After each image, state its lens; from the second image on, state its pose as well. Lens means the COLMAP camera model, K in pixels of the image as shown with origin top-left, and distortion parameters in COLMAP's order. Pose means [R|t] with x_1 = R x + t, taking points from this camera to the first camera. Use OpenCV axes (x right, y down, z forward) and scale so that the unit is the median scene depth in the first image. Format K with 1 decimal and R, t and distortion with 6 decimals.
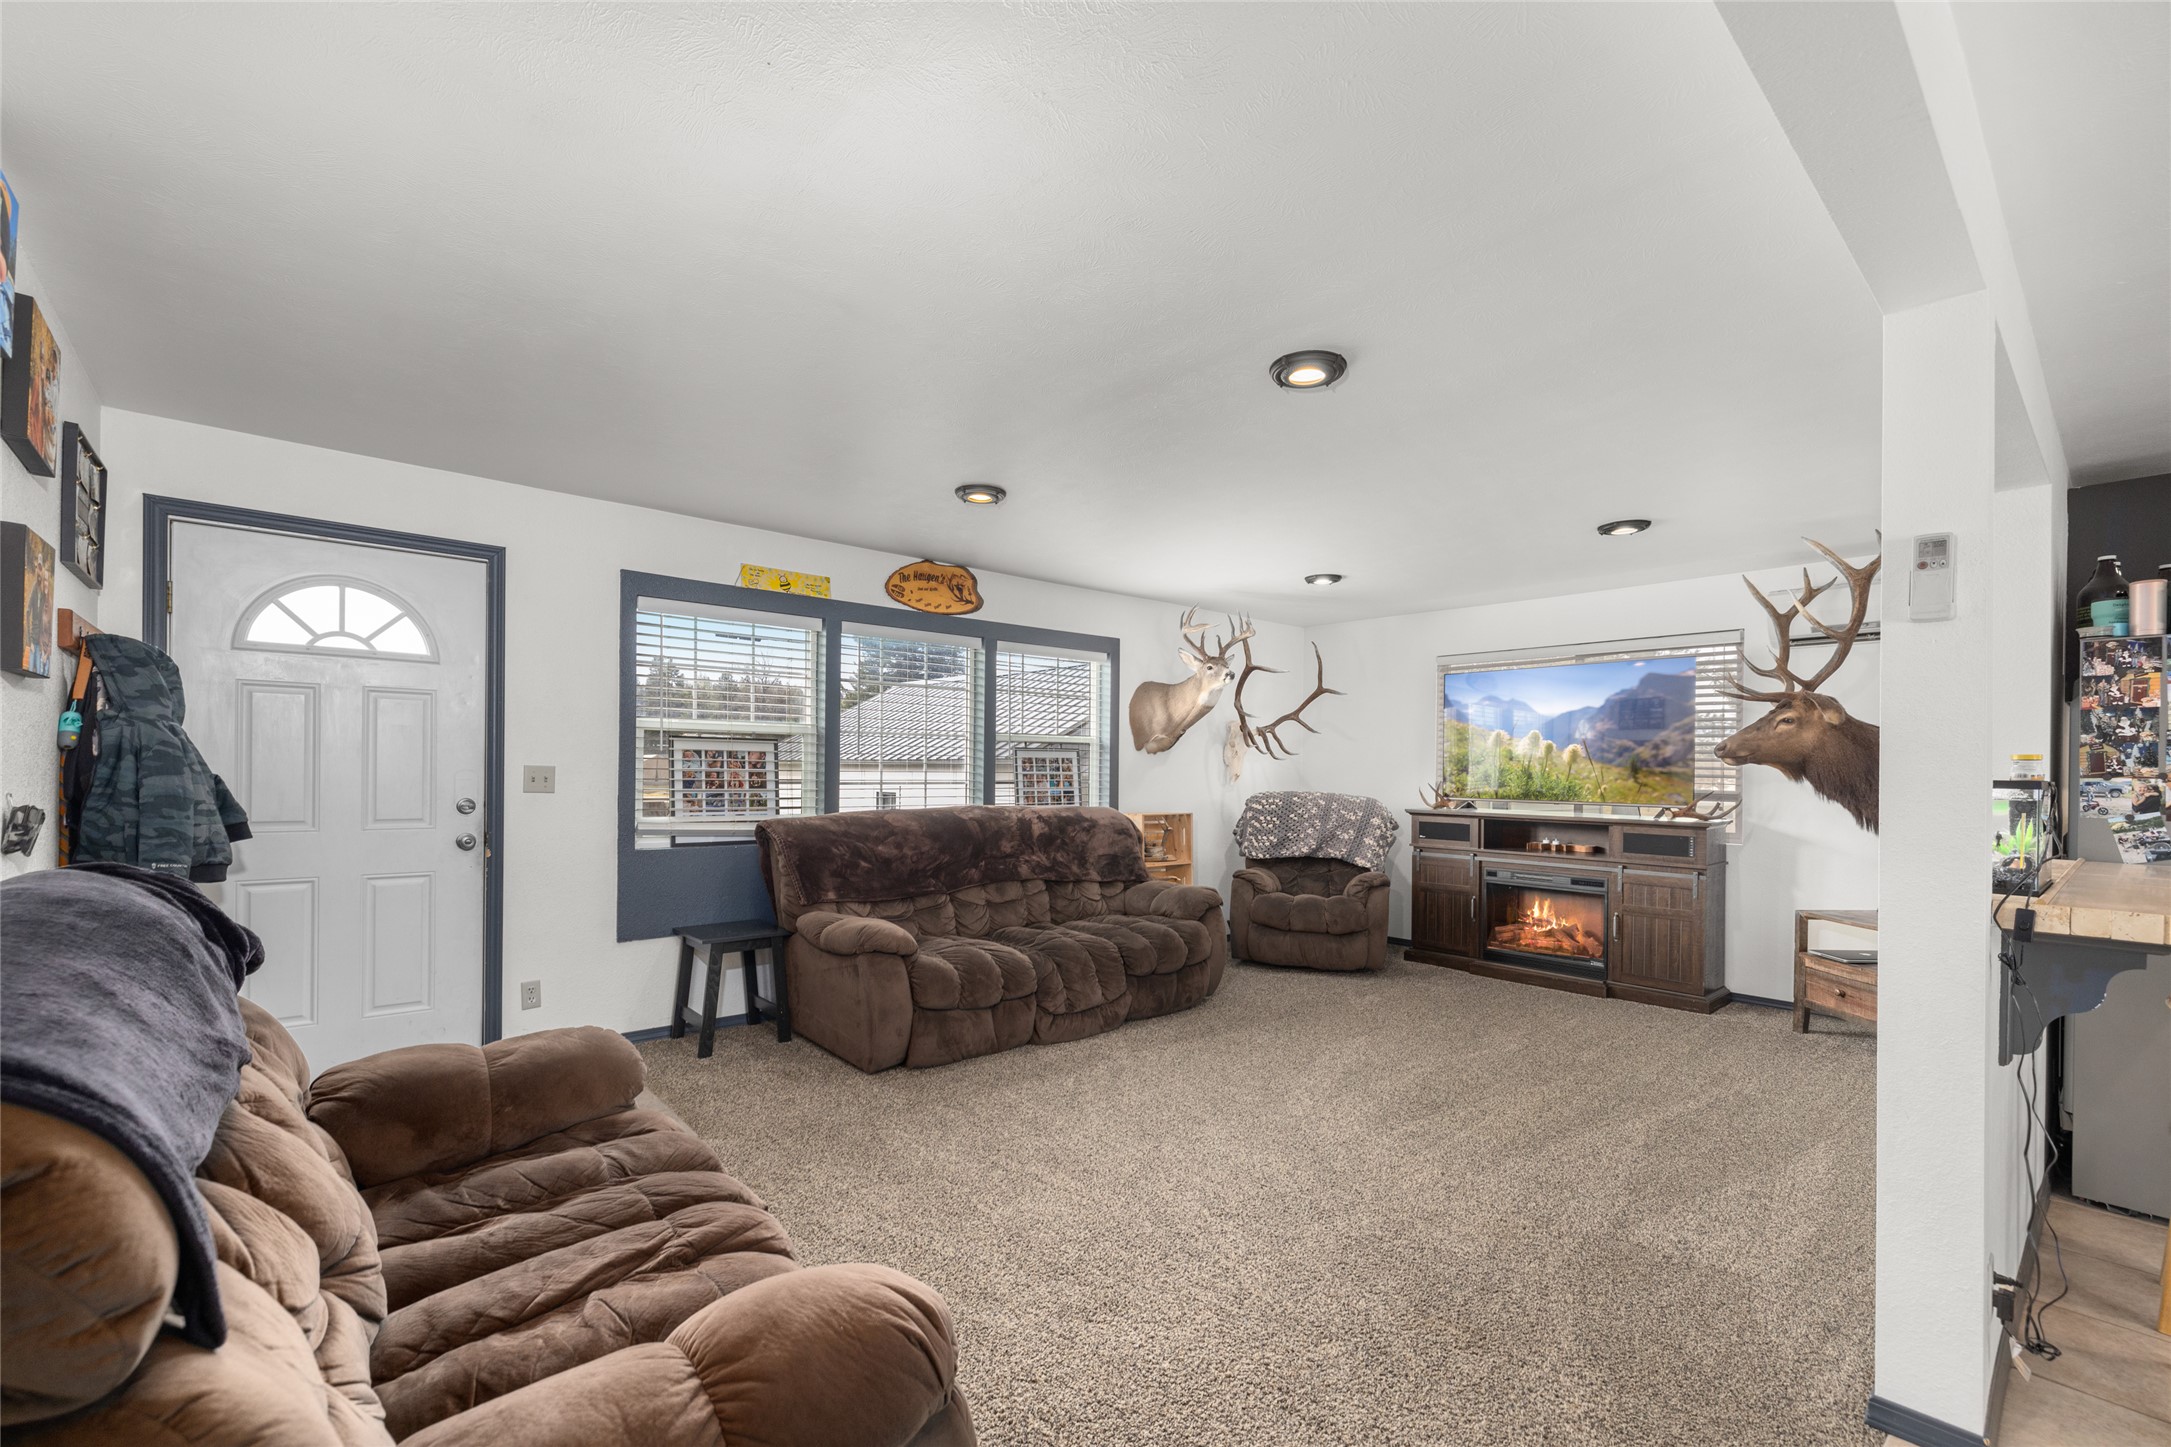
lens RADIAL K [[910.6, 0, 1083.4], [0, 910.6, 771.1], [0, 0, 1]] dist [0.002490, -0.000149]
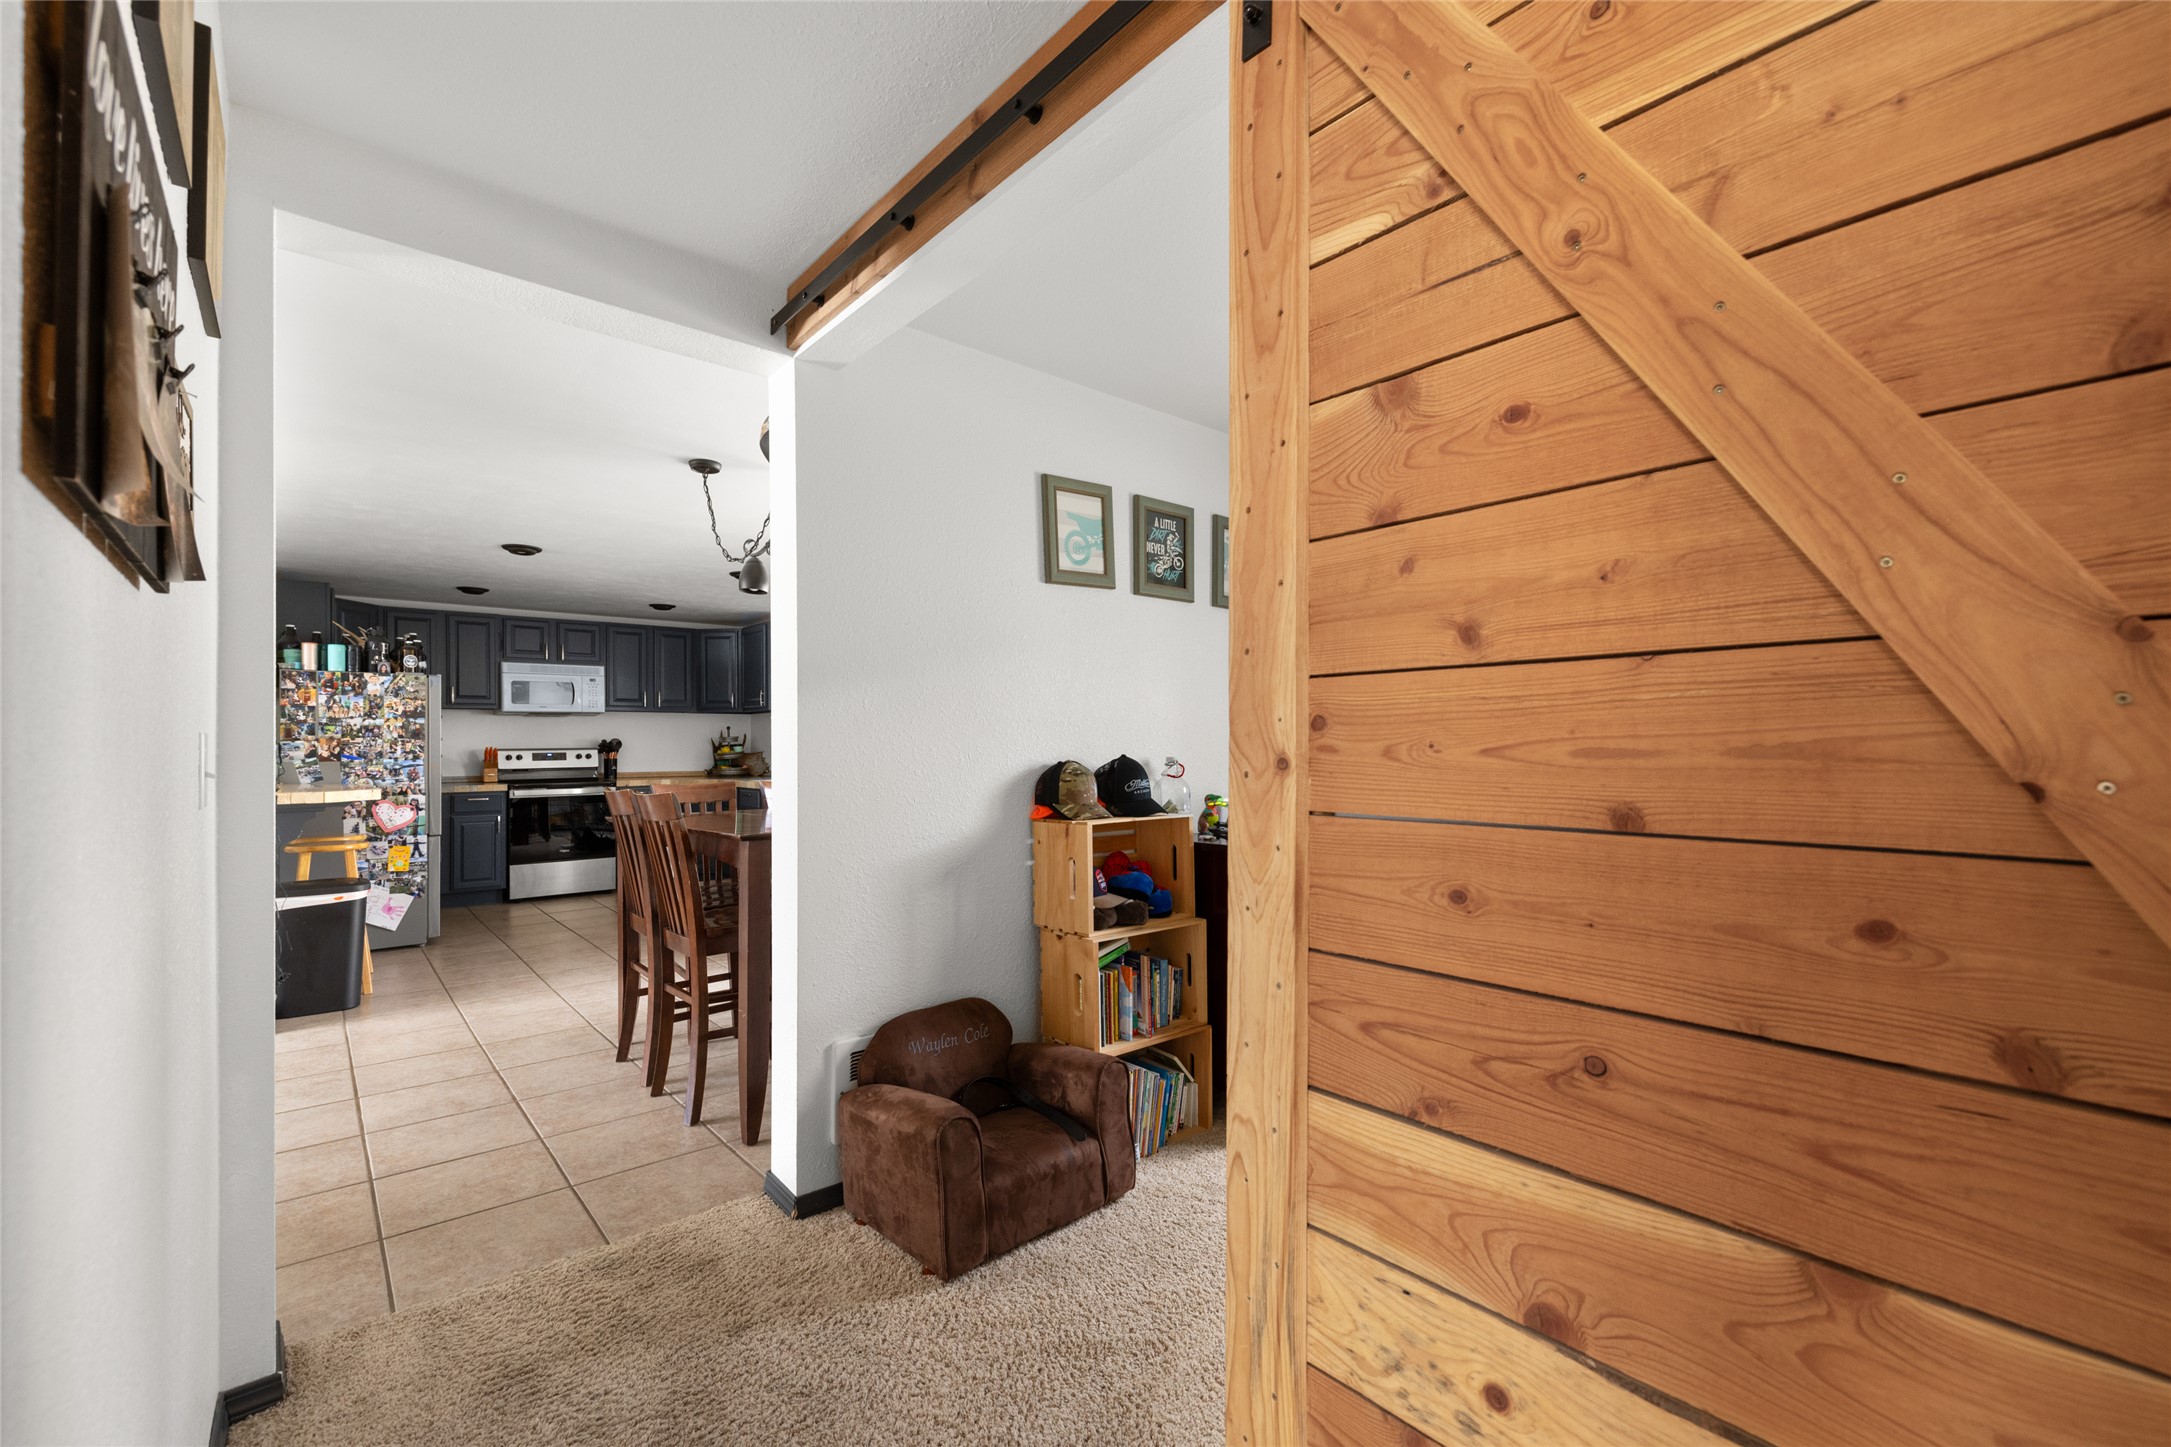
lens RADIAL K [[971.4, 0, 1108.7], [0, 971.4, 738.6], [0, 0, 1]] dist [0.002702, 0.001442]
pose [[0.012264, -0.004070, 0.999917, -0.486659], [0.008351, 0.999957, 0.003968, 0.004396], [-0.999890, 0.008302, 0.012297, -0.398565]]
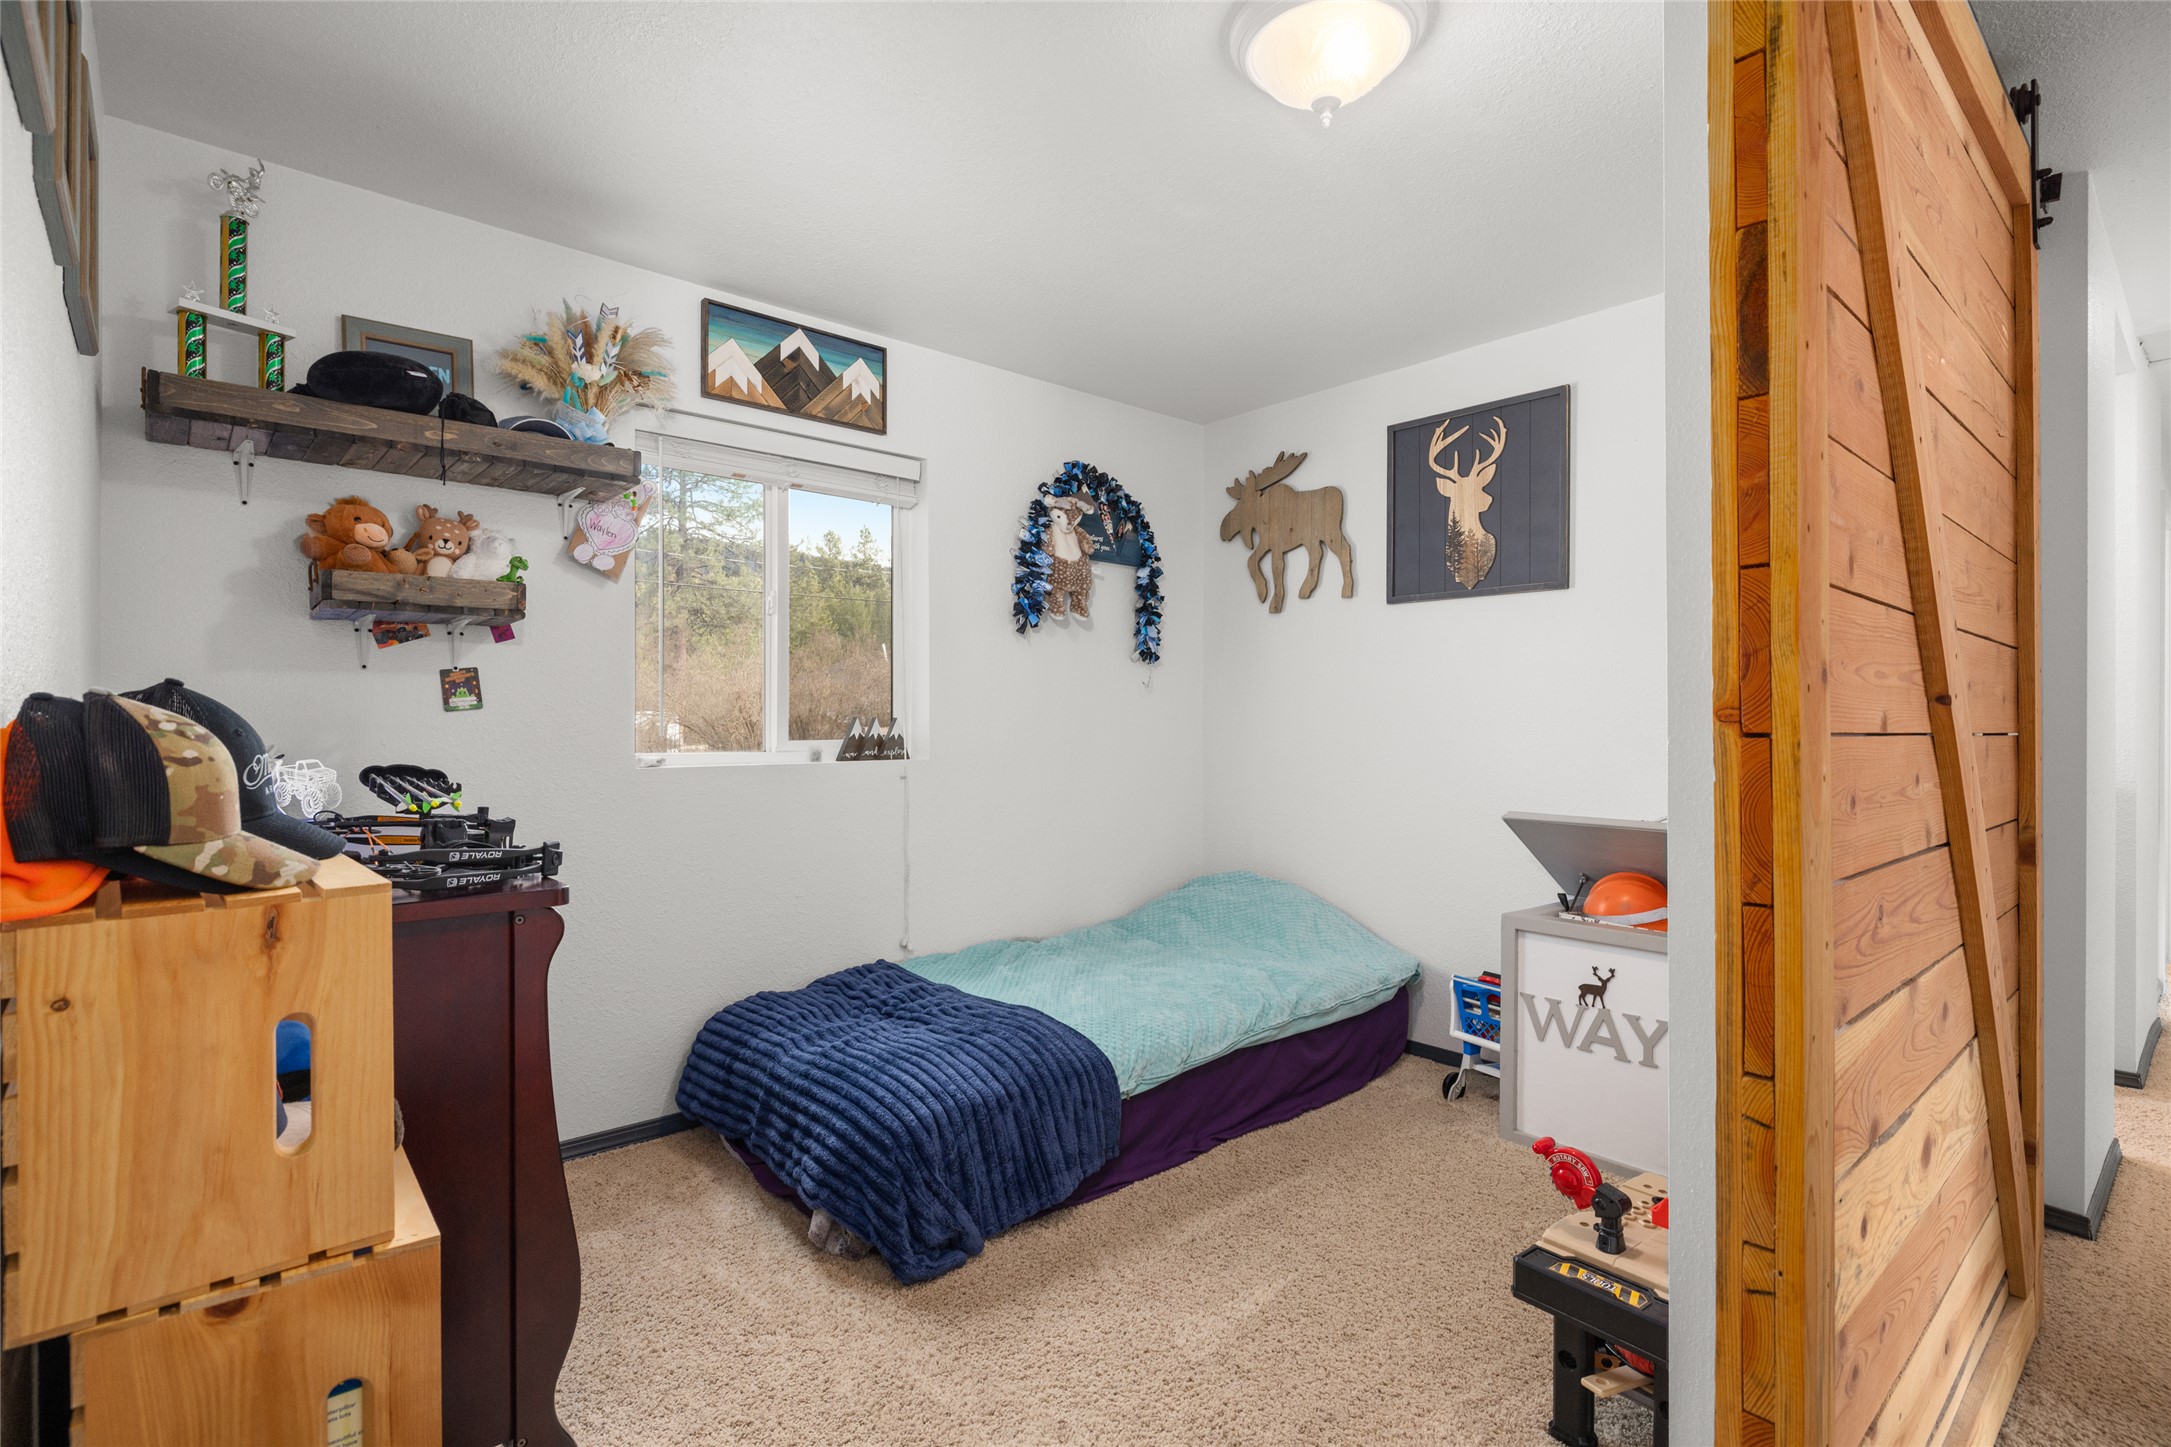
lens RADIAL K [[1020.2, 0, 1088.8], [0, 1020.2, 721.7], [0, 0, 1]] dist [0.001521, 0.000207]
pose [[-0.999824, -0.014291, -0.012149, -0.049408], [-0.014312, 0.999896, 0.001632, 0.022532], [0.012125, 0.001806, -0.999925, -0.184452]]
